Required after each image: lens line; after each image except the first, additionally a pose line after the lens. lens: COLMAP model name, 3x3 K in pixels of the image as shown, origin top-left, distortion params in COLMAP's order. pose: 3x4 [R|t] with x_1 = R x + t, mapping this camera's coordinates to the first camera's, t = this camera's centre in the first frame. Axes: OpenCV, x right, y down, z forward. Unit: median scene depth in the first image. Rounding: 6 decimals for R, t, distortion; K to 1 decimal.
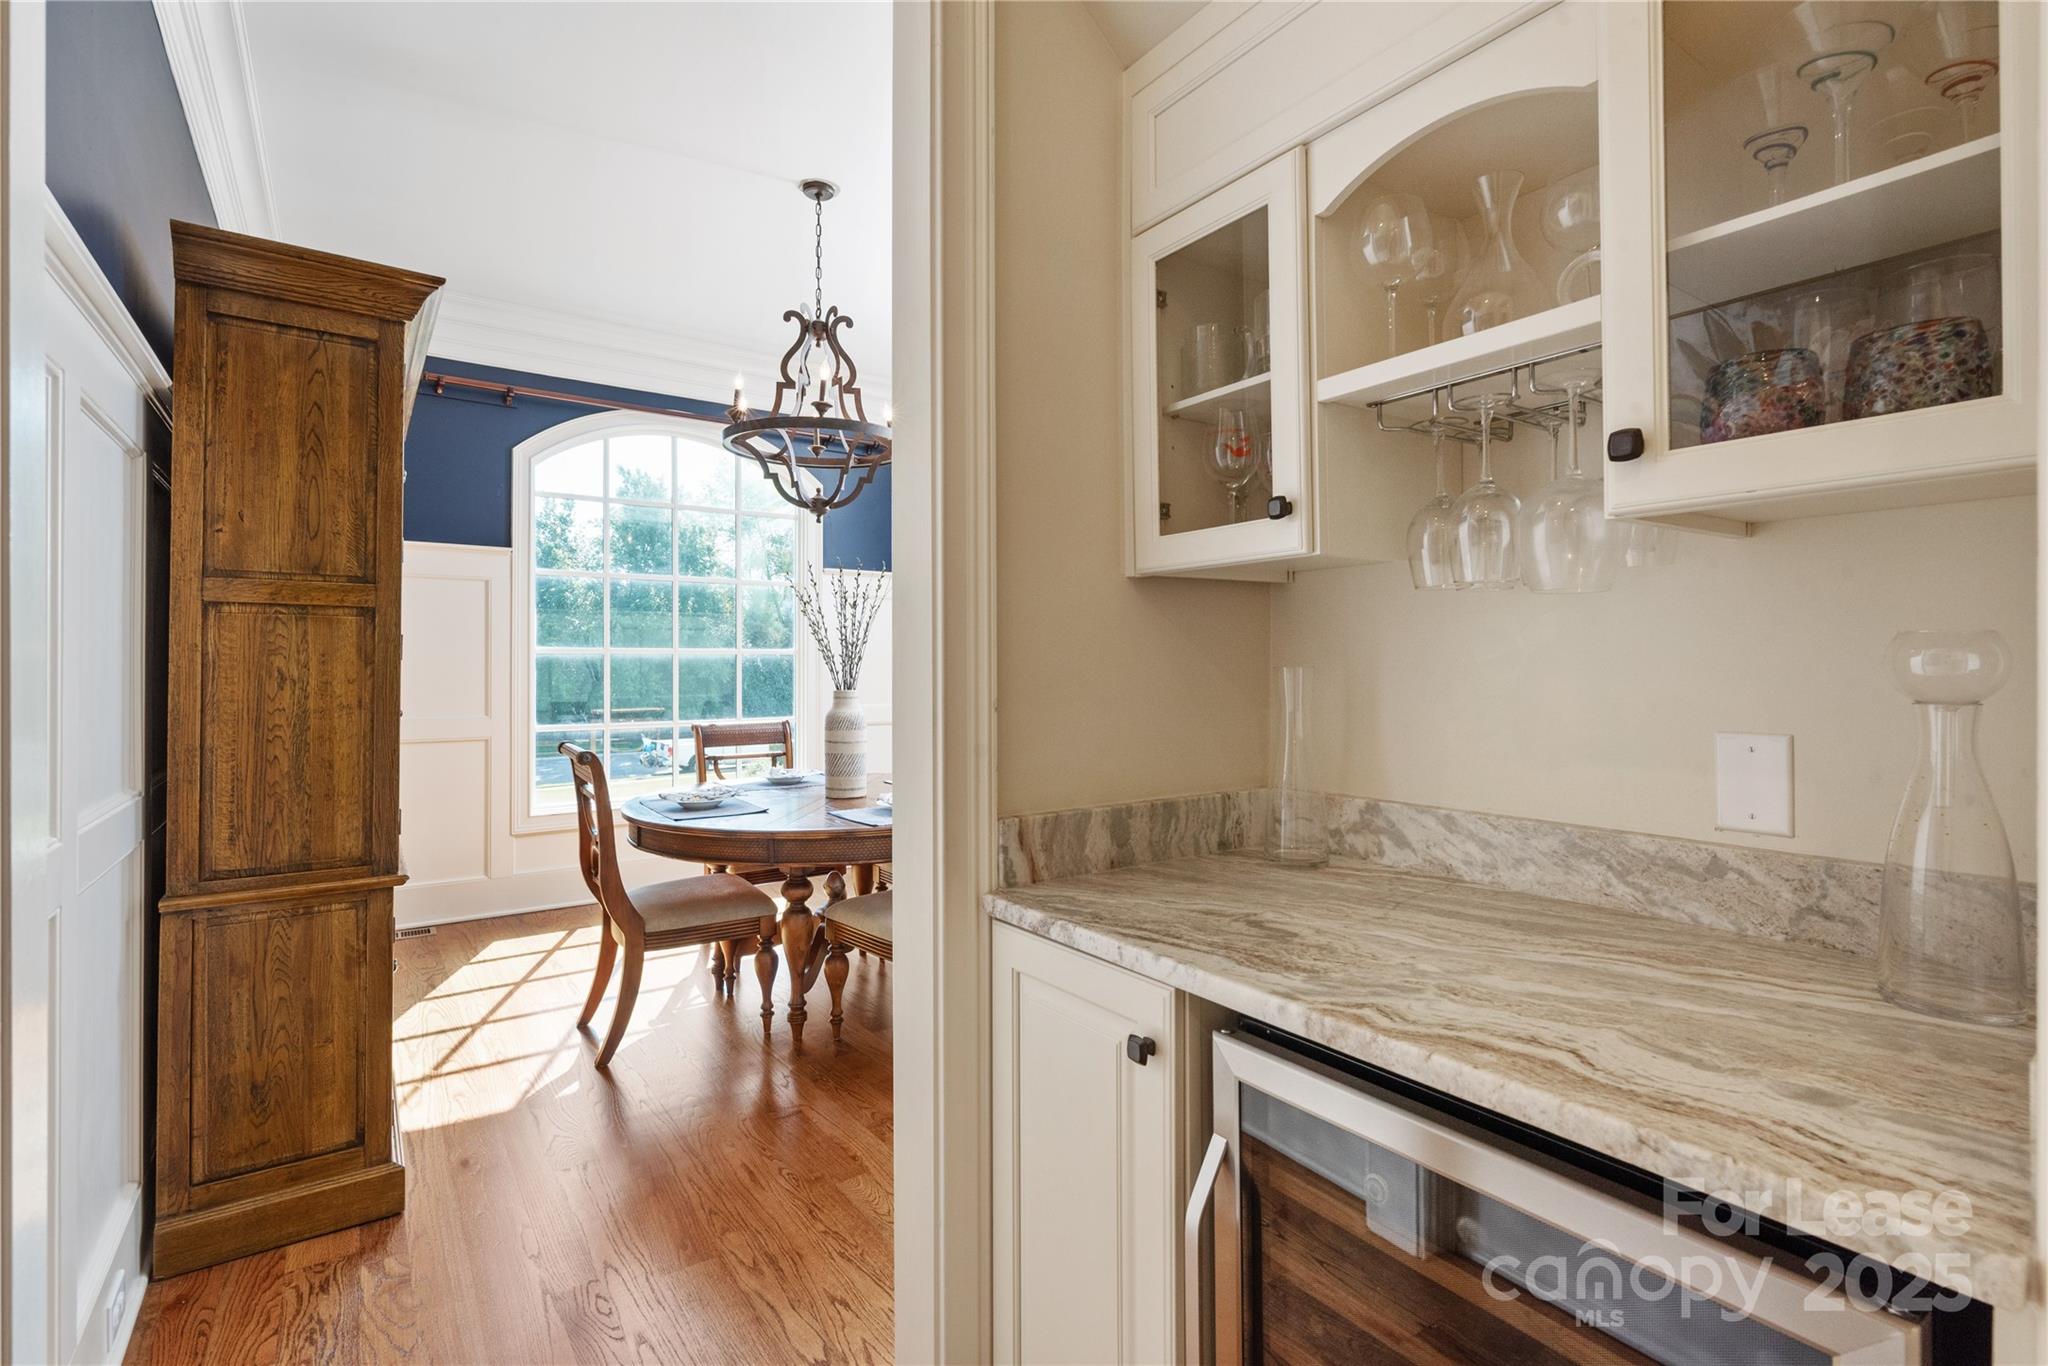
lens RADIAL K [[945.2, 0, 1032.5], [0, 945.2, 666.0], [0, 0, 1]] dist [0.003575, -0.001051]
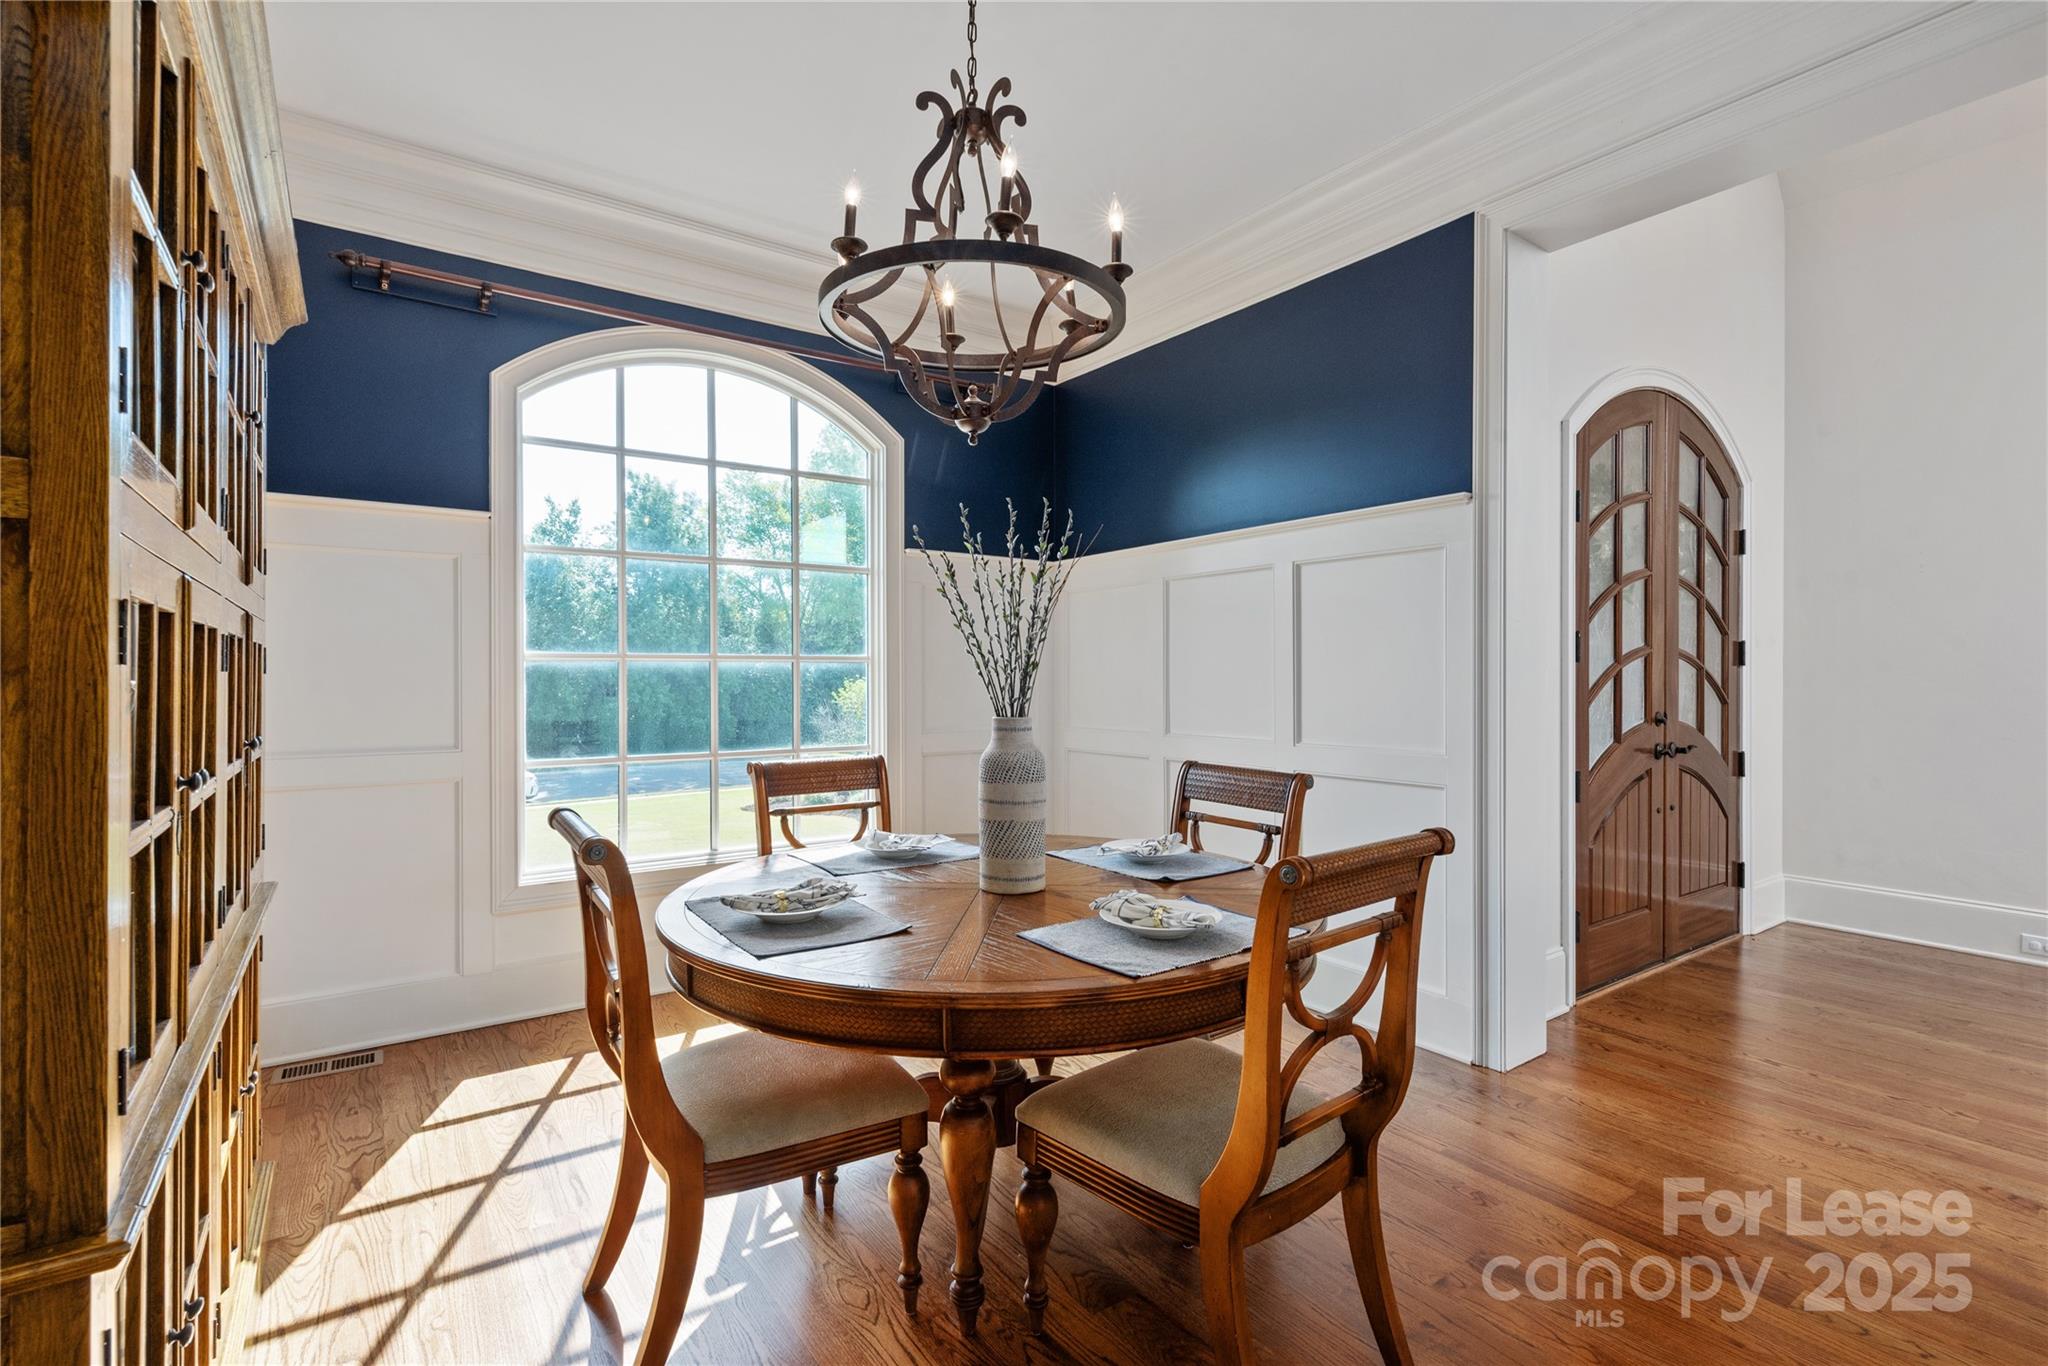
lens RADIAL K [[945.2, 0, 1025.4], [0, 945.2, 683.4], [0, 0, 1]] dist [0.003575, -0.001051]
pose [[0.999924, -0.002100, -0.012122, -0.183405], [0.002185, 0.999973, 0.006988, -0.000580], [0.012107, -0.007014, 0.999902, 0.384897]]
